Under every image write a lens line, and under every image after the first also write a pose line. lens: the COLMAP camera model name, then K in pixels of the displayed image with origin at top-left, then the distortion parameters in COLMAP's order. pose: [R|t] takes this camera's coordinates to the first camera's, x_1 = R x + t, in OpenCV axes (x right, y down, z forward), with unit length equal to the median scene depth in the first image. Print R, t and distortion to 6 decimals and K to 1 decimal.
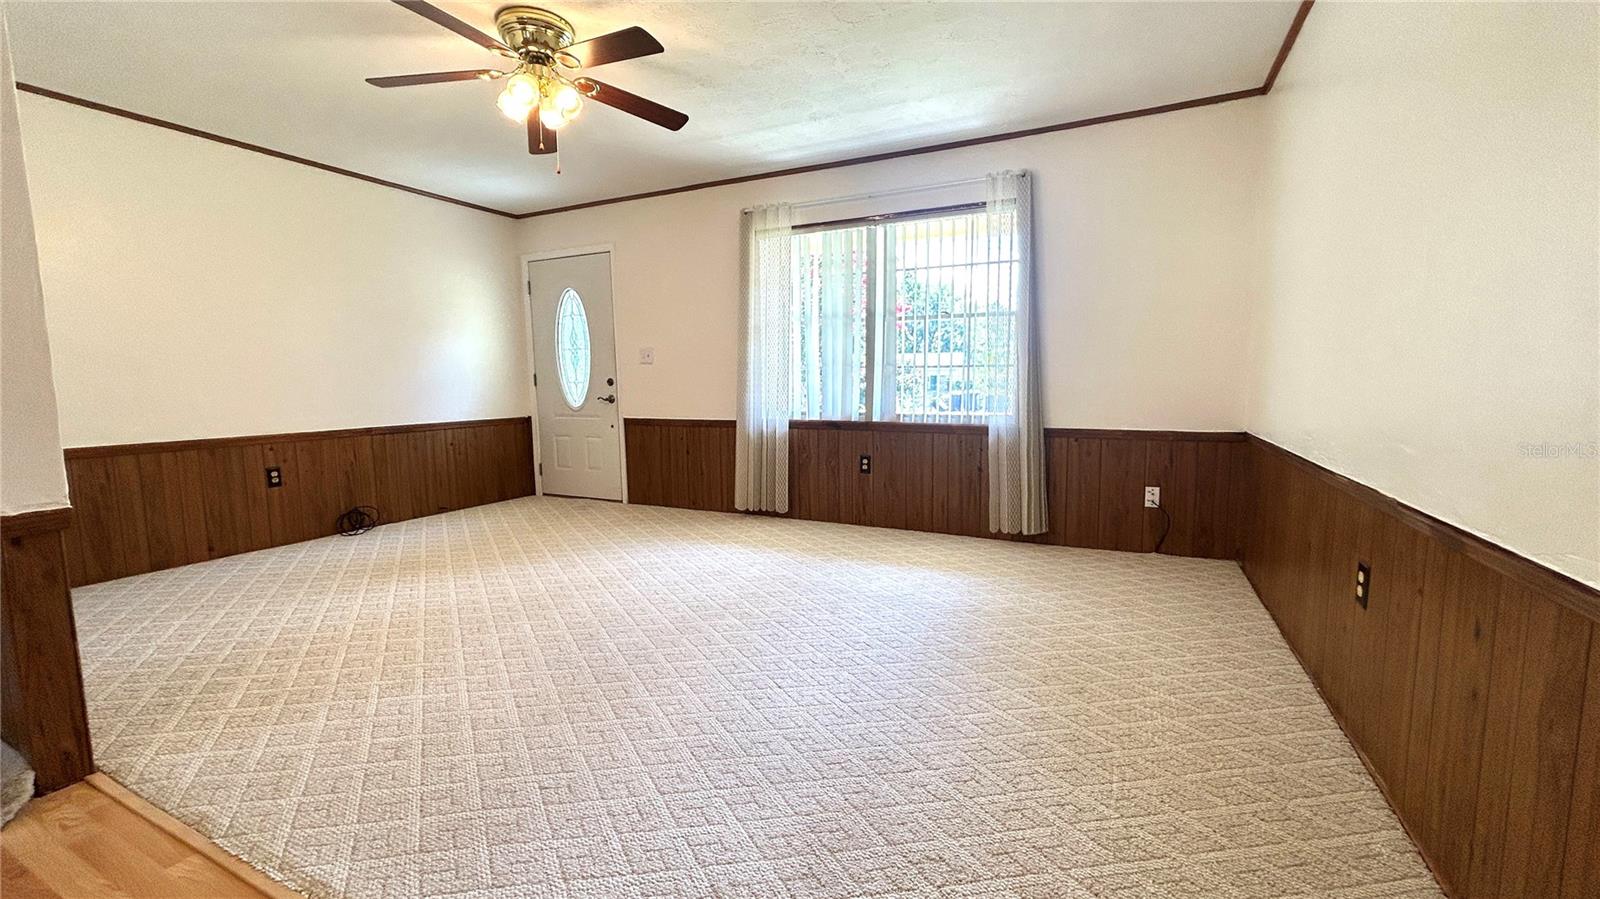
lens RADIAL K [[653.8, 0, 796.8], [0, 653.8, 449.1], [0, 0, 1]] dist [0.003695, 0.000744]
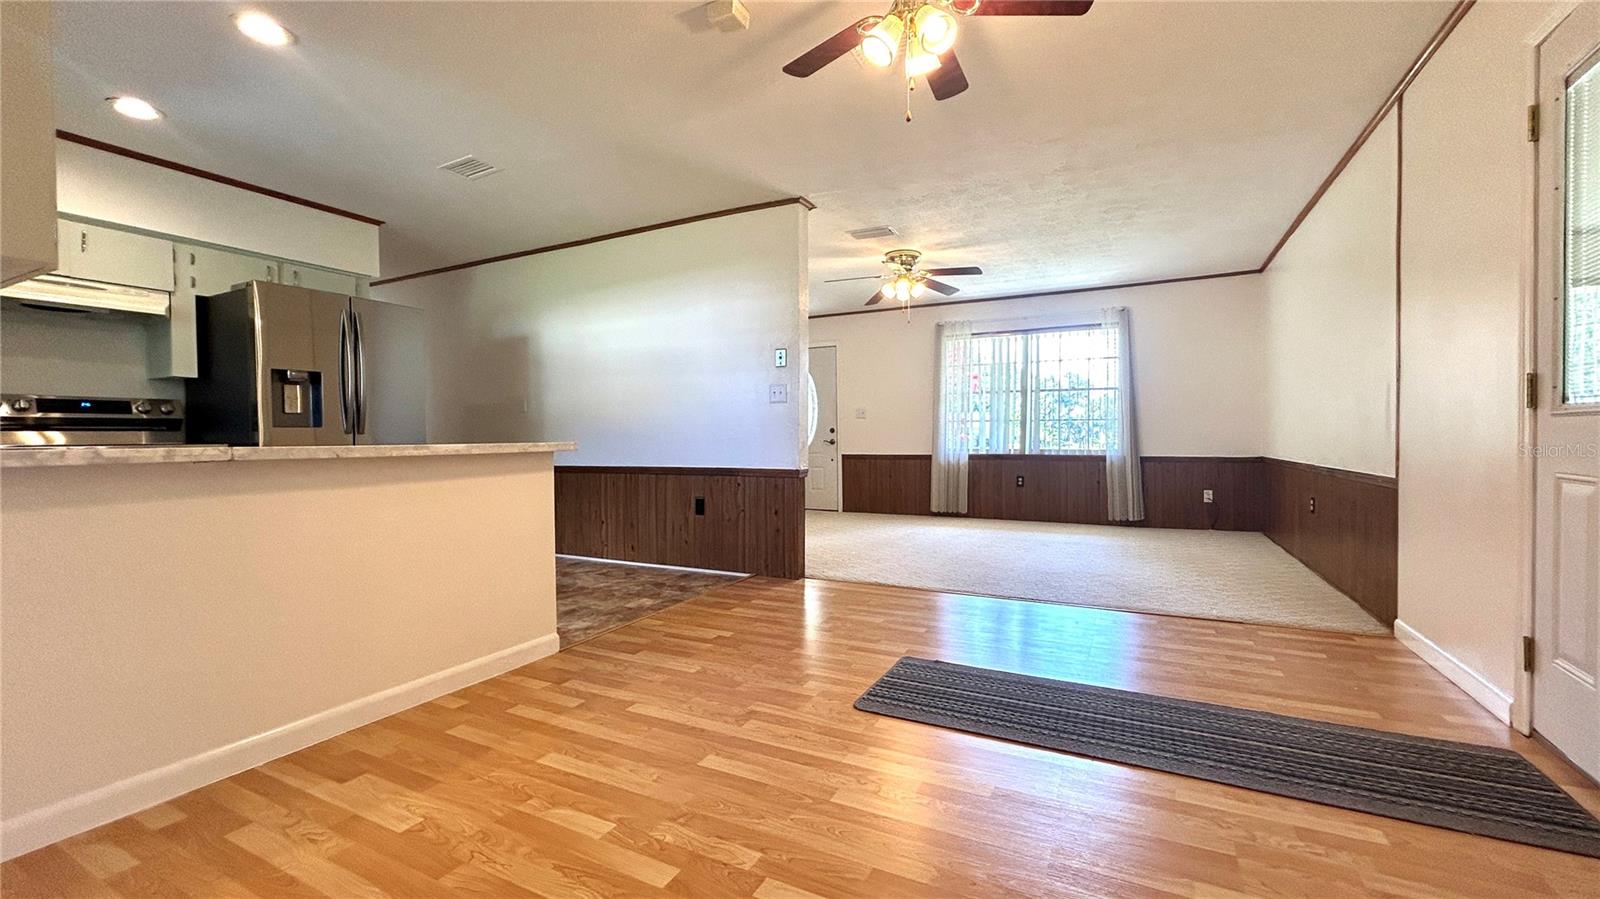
lens RADIAL K [[653.8, 0, 803.1], [0, 653.8, 449.6], [0, 0, 1]] dist [0.003695, 0.000744]
pose [[0.999951, 0.003502, -0.009309, -0.415504], [-0.004309, 0.996092, -0.088216, 0.090401], [0.008964, 0.088251, 0.996058, -0.600247]]
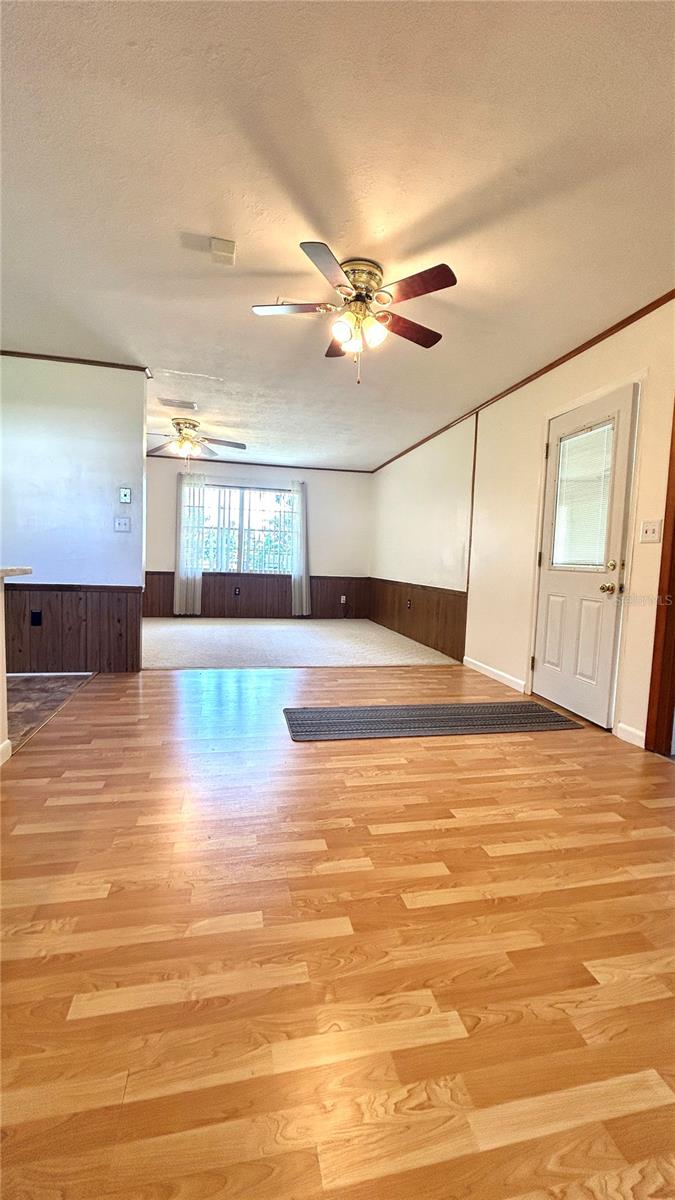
lens RADIAL K [[490.4, 0, 337.4], [0, 490.4, 602.0], [0, 0, 1]] dist [0.003695, 0.000744]
pose [[0.775547, -0.017427, 0.631049, -0.732813], [0.024159, 0.999706, -0.002083, 0.074607], [-0.630827, 0.016861, 0.775740, -0.583423]]
